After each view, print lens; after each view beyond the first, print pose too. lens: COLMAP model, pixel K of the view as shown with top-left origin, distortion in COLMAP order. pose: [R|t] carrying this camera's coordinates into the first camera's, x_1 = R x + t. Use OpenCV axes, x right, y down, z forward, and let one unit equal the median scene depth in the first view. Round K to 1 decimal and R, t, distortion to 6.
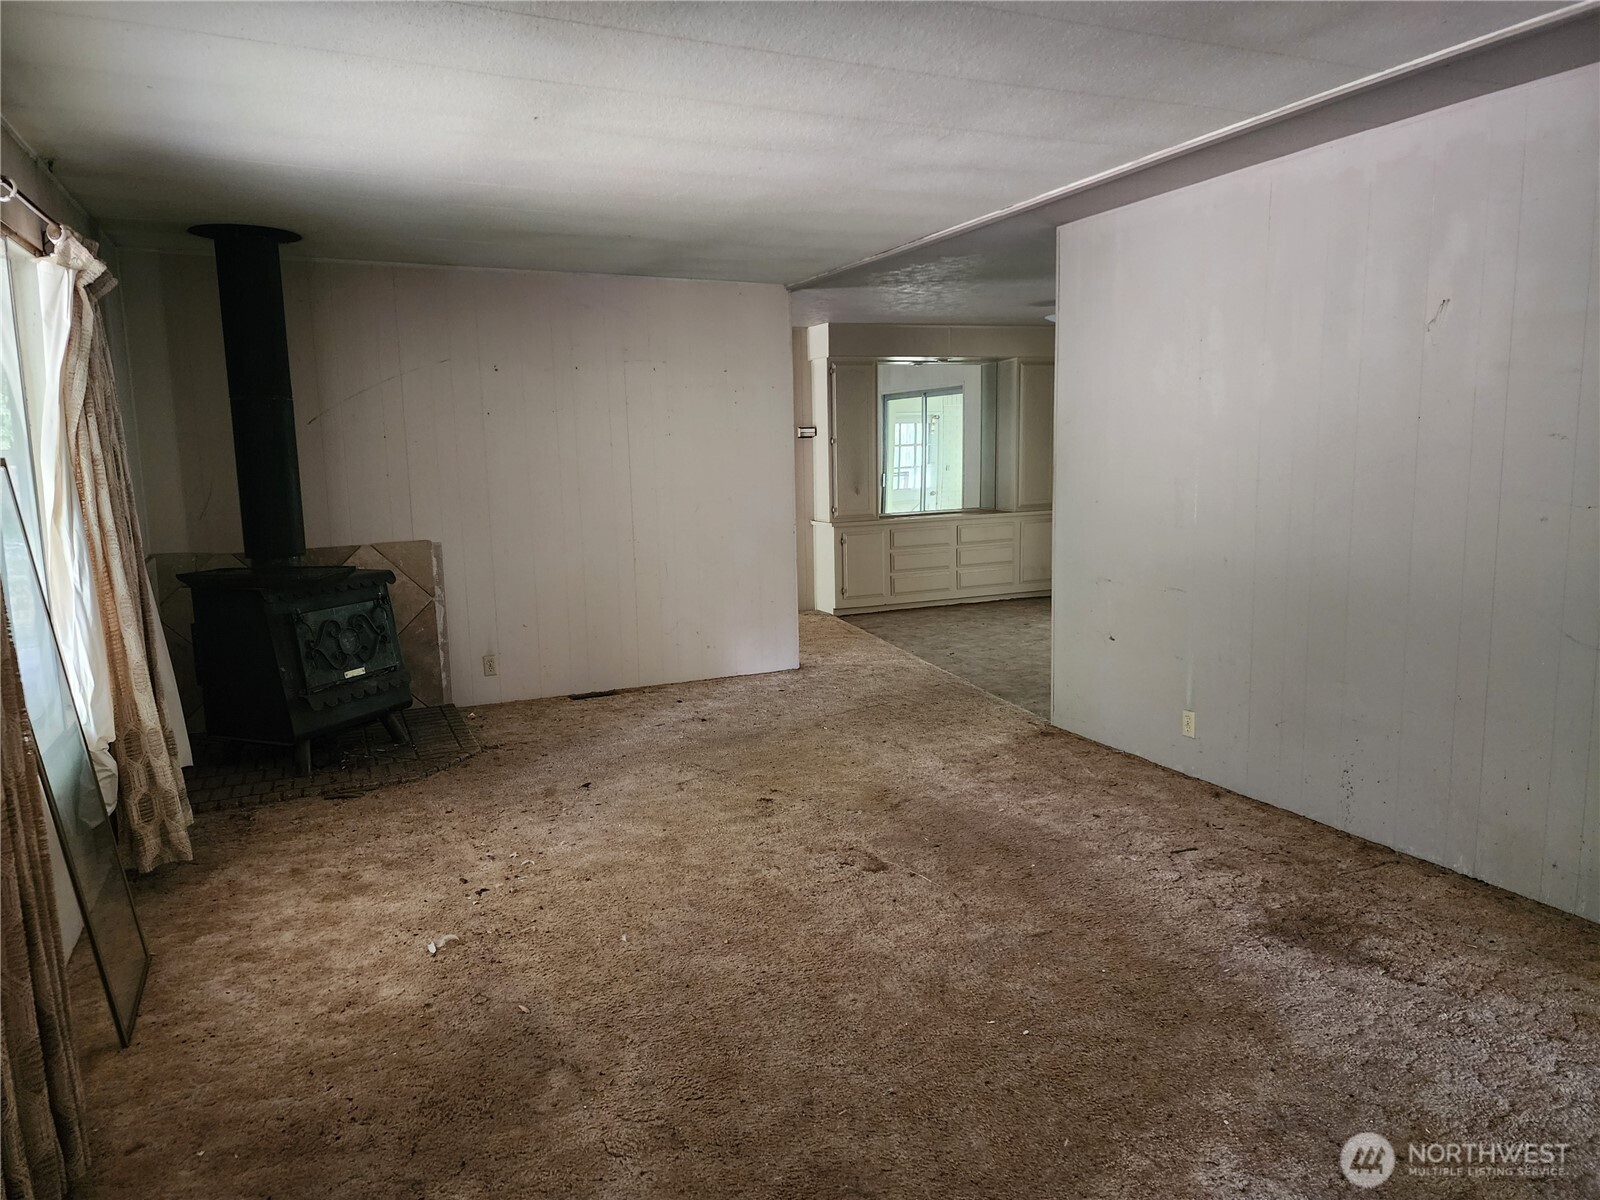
lens RADIAL K [[1085.7, 0, 800.0], [0, 1085.7, 600.0], [0, 0, 1]] dist [0.057986, -0.053428]
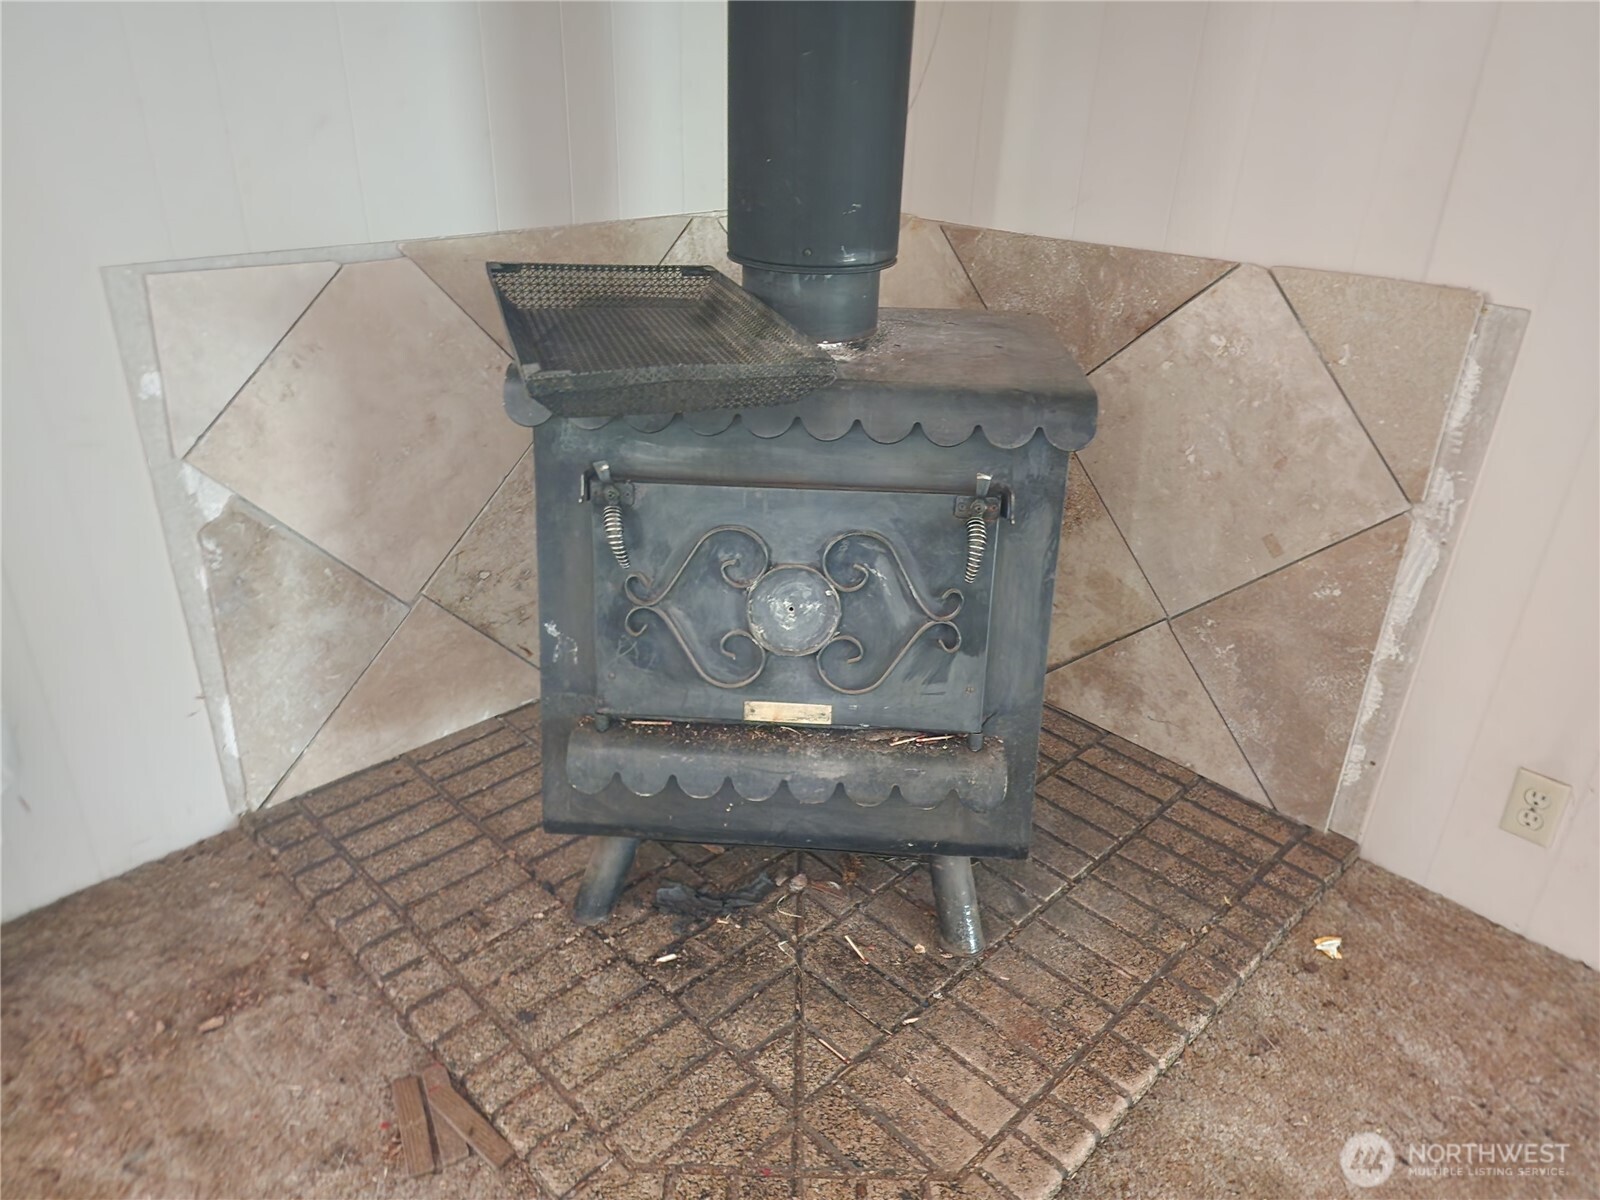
lens RADIAL K [[1085.7, 0, 800.0], [0, 1085.7, 600.0], [0, 0, 1]] dist [0.057986, -0.053428]
pose [[0.344187, 0.450559, -0.823731, -0.152842], [-0.168057, 0.892730, 0.418079, -0.072493], [0.923738, -0.005464, 0.382985, 0.767233]]
